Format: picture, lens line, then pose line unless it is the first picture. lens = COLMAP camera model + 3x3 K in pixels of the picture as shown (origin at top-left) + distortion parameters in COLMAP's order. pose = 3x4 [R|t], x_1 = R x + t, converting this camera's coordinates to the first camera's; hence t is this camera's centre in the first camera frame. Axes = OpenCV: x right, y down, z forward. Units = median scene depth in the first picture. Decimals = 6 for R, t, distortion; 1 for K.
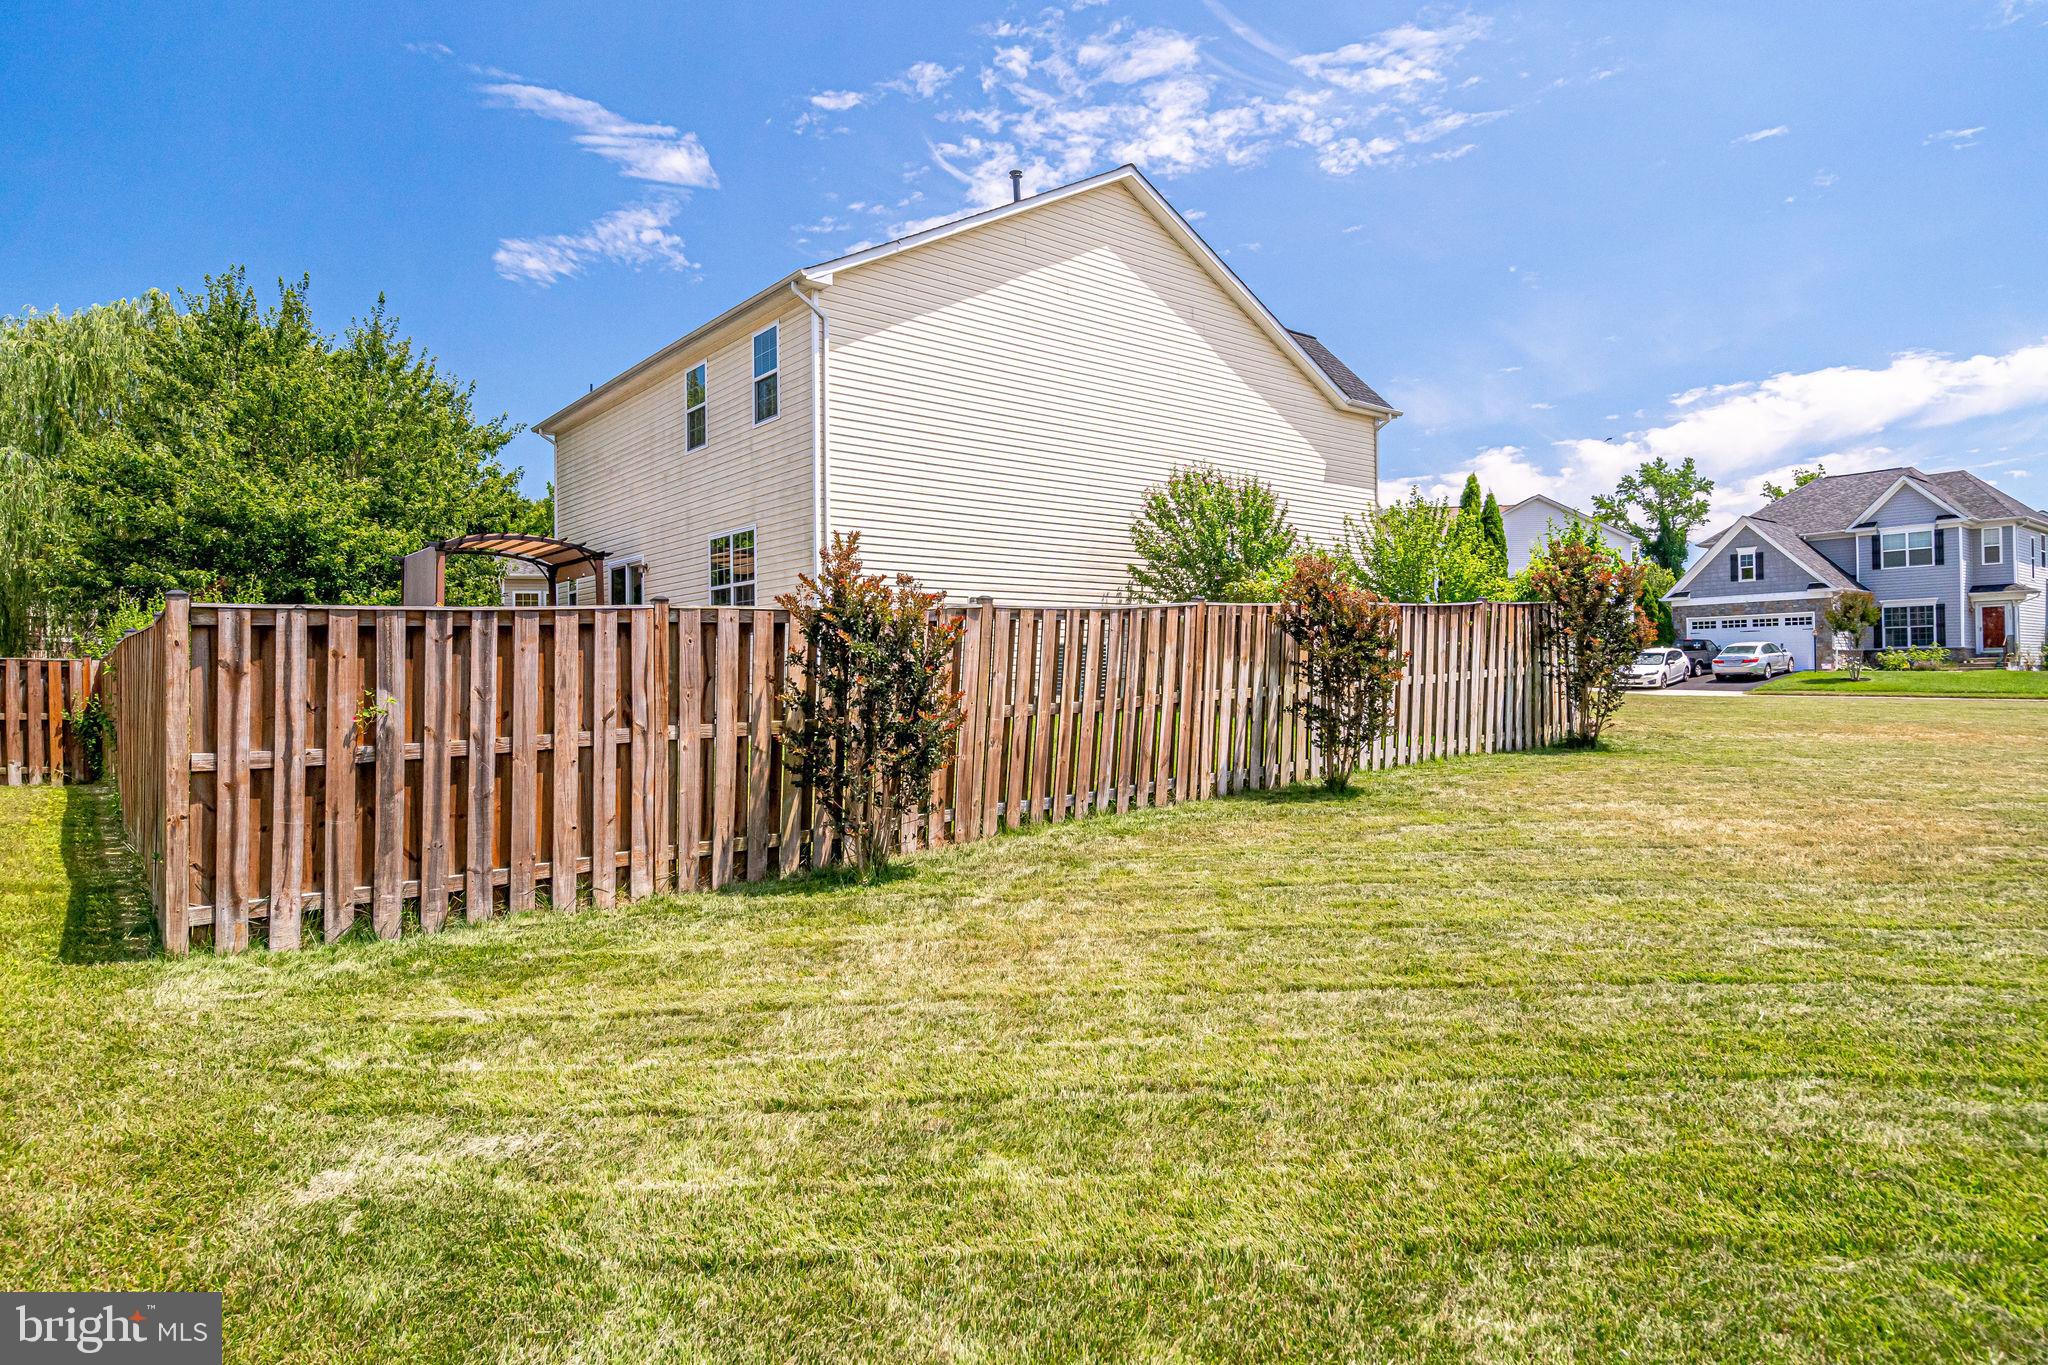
lens RADIAL K [[1121.3, 0, 1024.0], [0, 1121.3, 682.5], [0, 0, 1]] dist [0.002646, 0.000223]
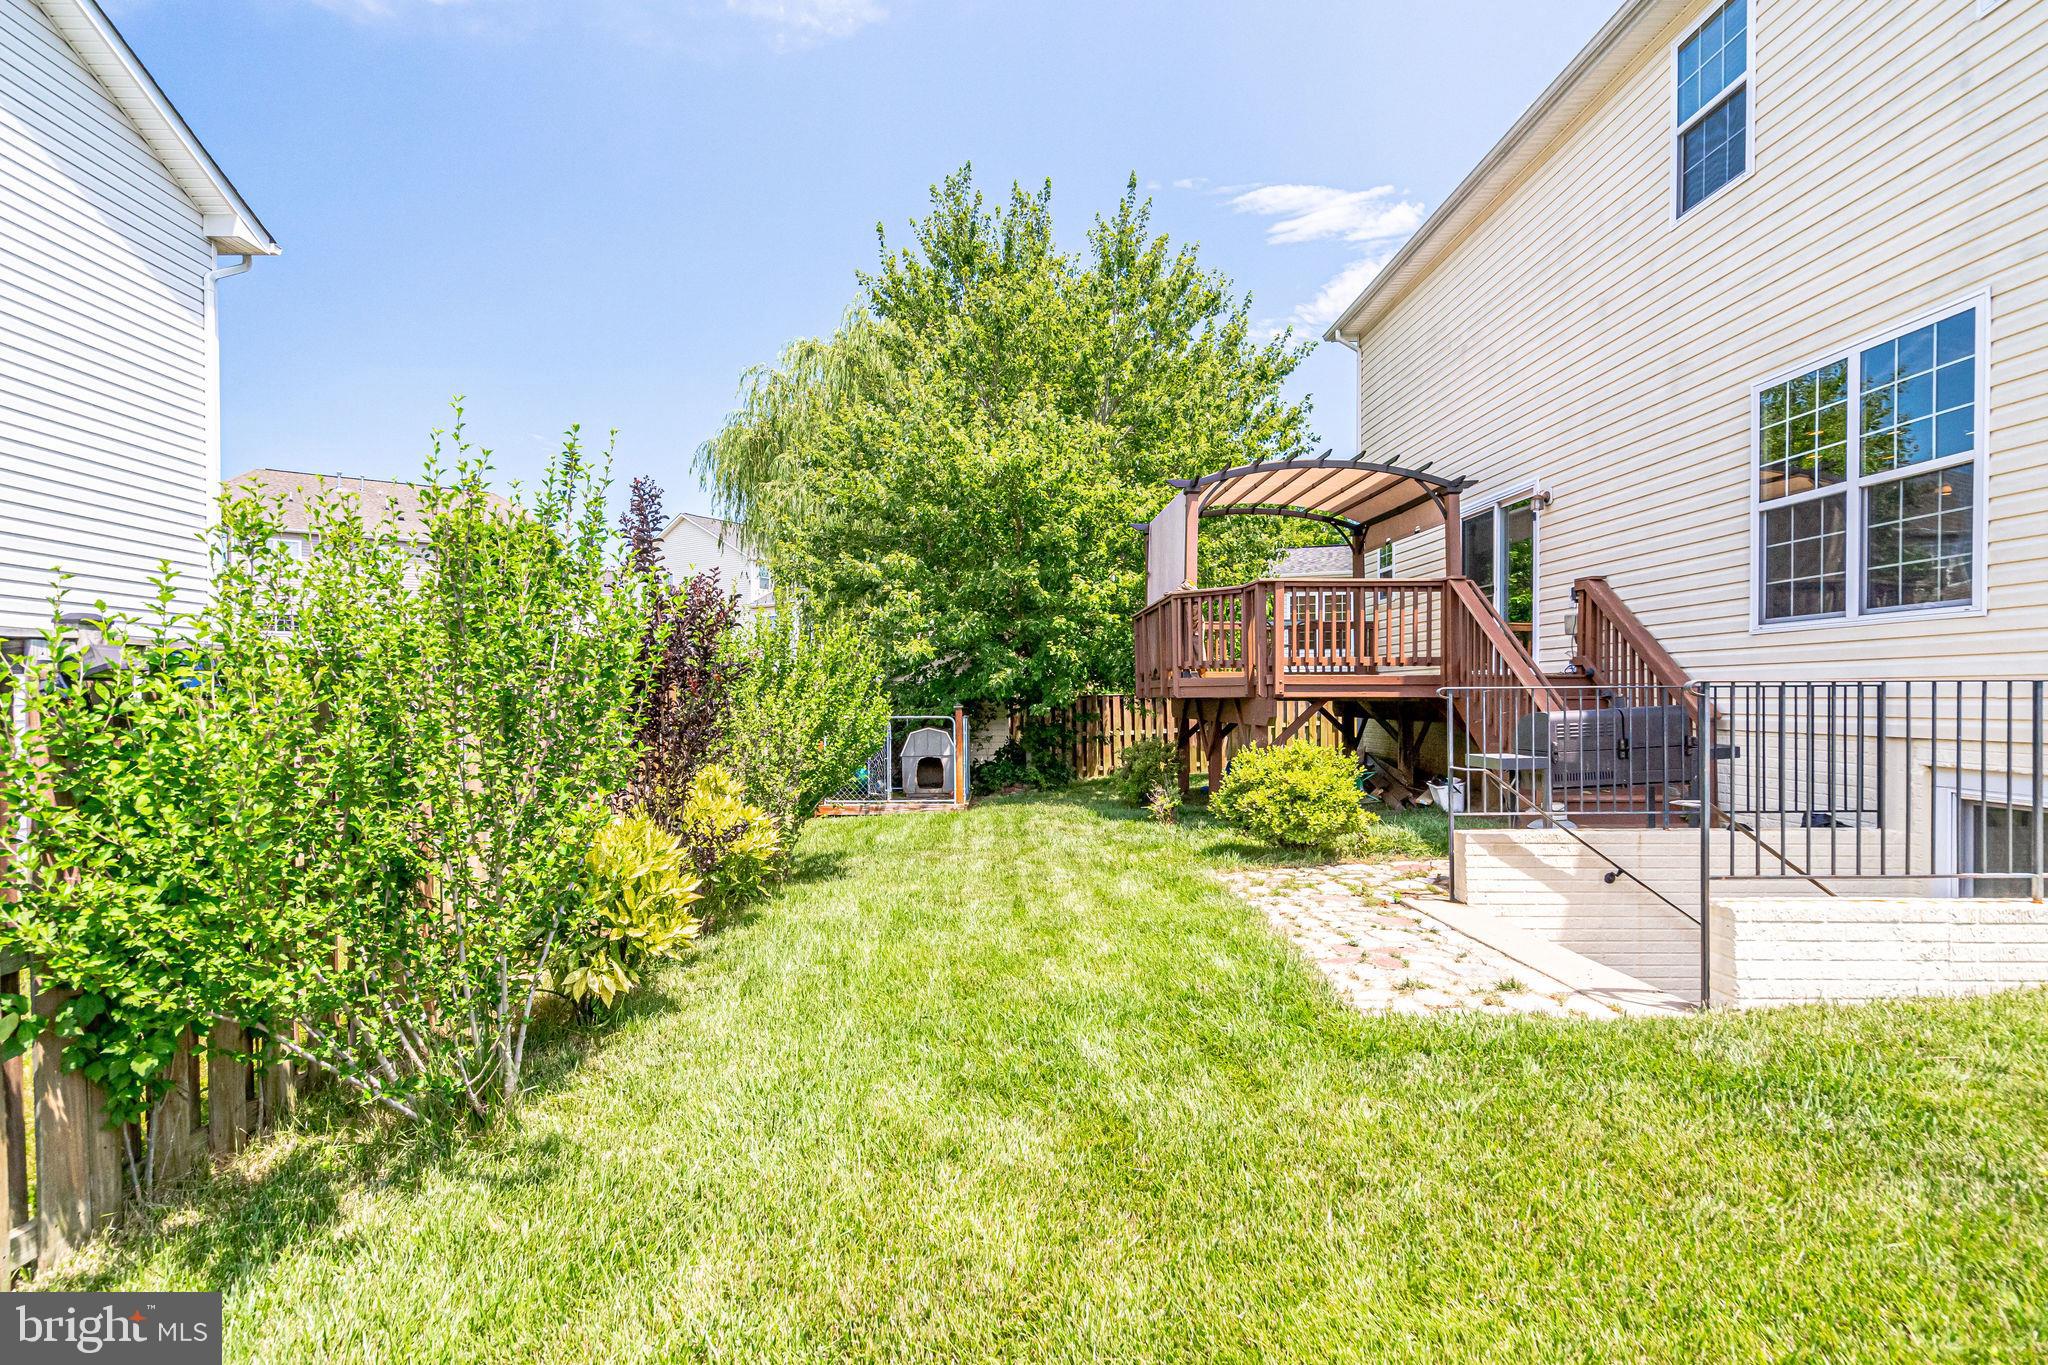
lens RADIAL K [[1047.3, 0, 994.4], [0, 1047.3, 699.1], [0, 0, 1]] dist [-0.003424, 0.006948]
pose [[0.771655, 0.010742, -0.635951, -0.226968], [-0.006878, 0.999940, 0.008544, -0.010747], [0.636004, -0.002219, 0.771682, 0.461762]]
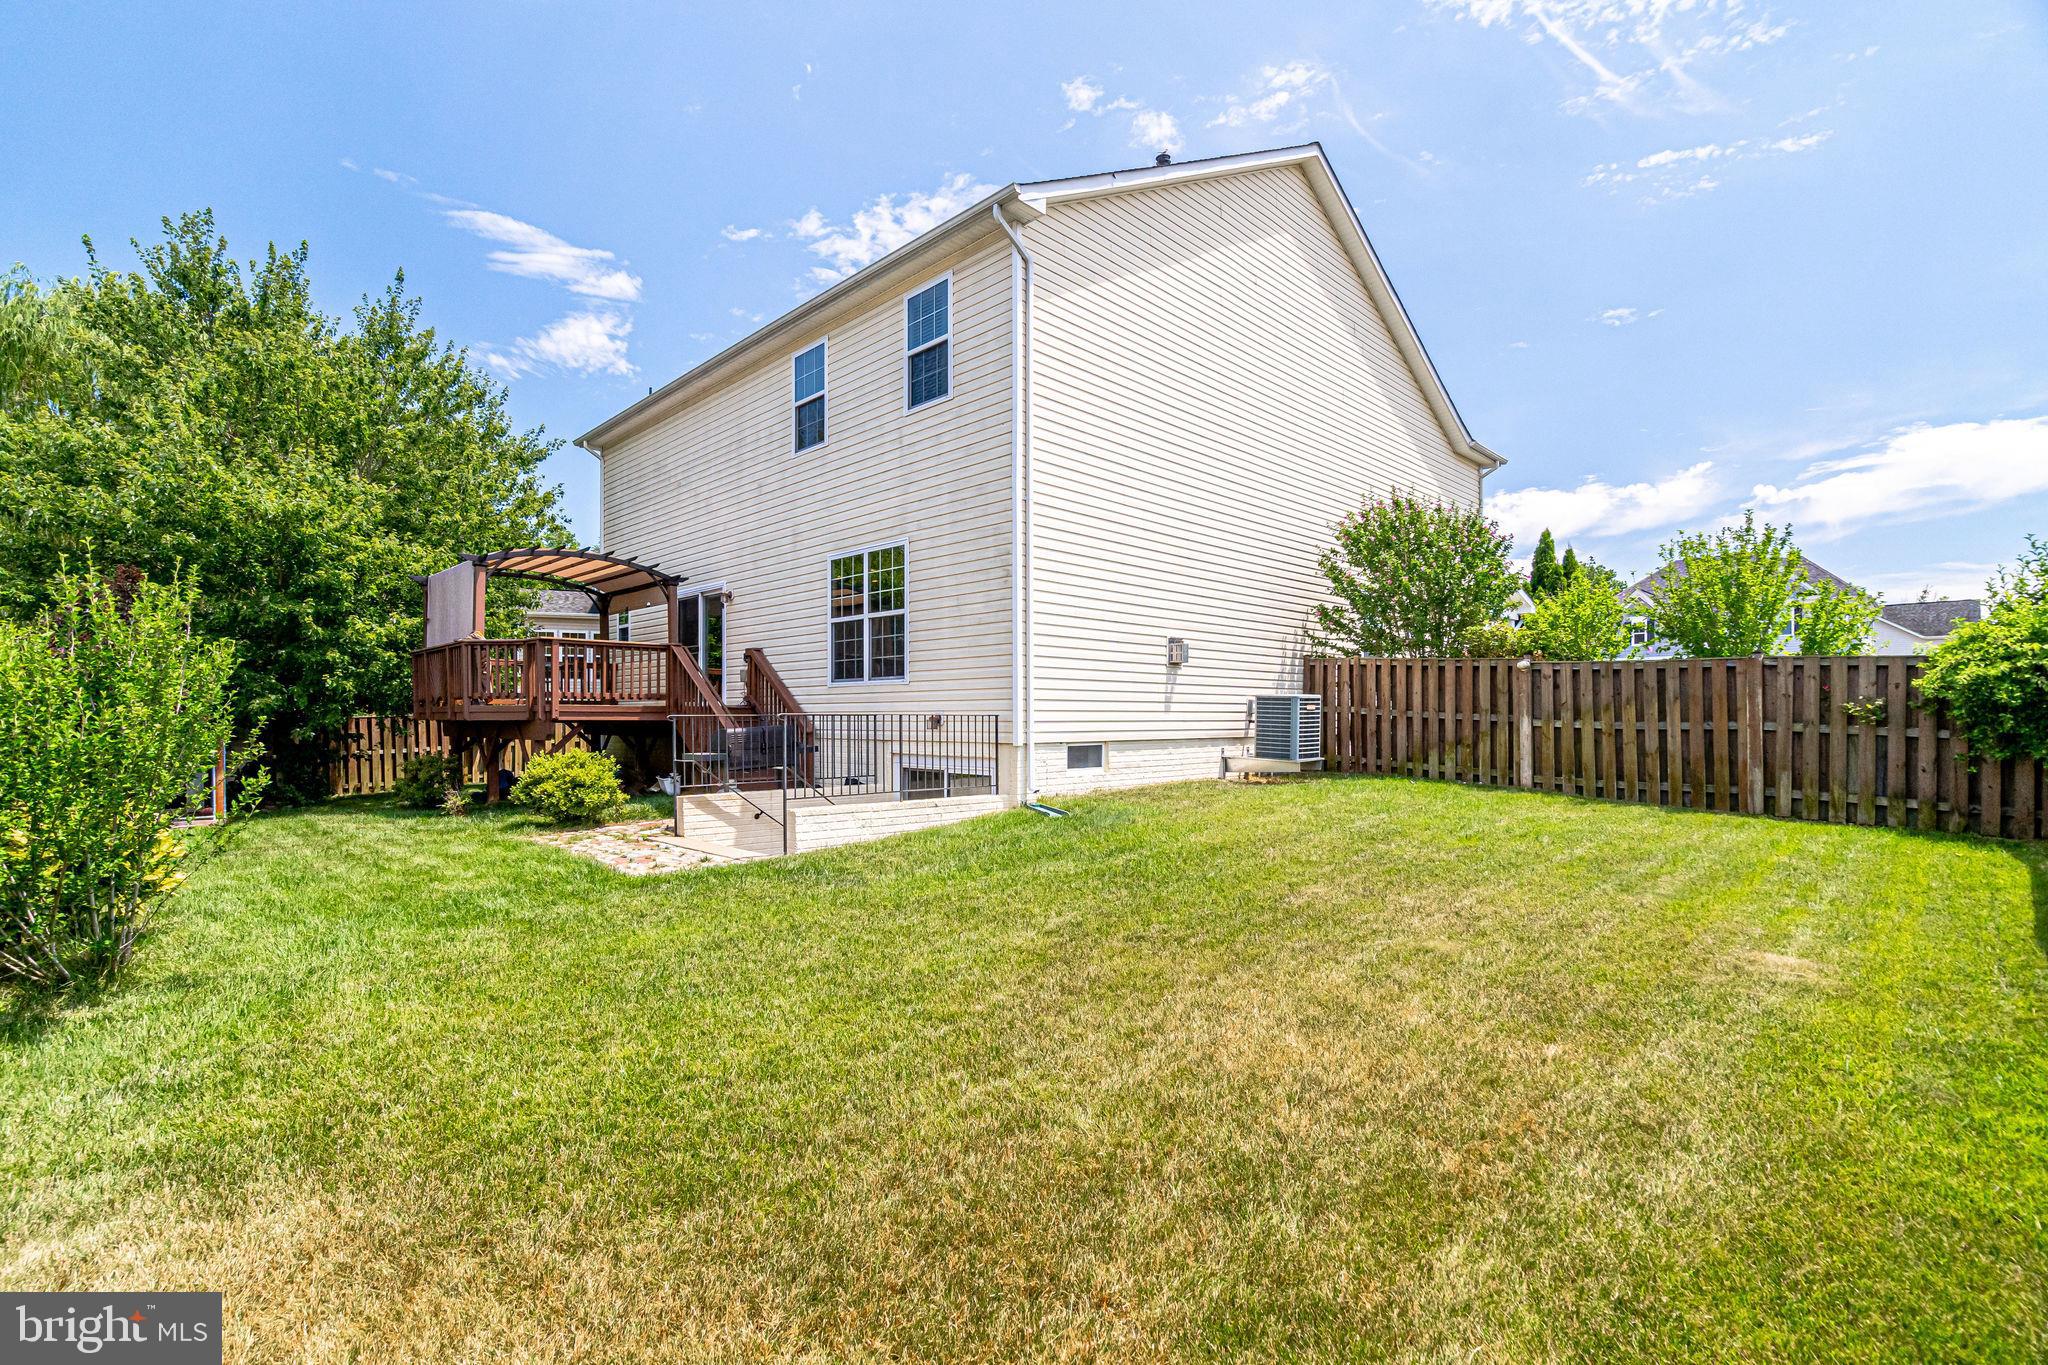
lens RADIAL K [[914.1, 0, 1020.2], [0, 914.1, 731.8], [0, 0, 1]] dist [-0.004051, -0.000142]
pose [[0.995696, 0.010236, 0.092112, -0.184673], [-0.011474, 0.999851, 0.012921, -0.011986], [-0.091966, -0.013922, 0.995665, 0.298189]]
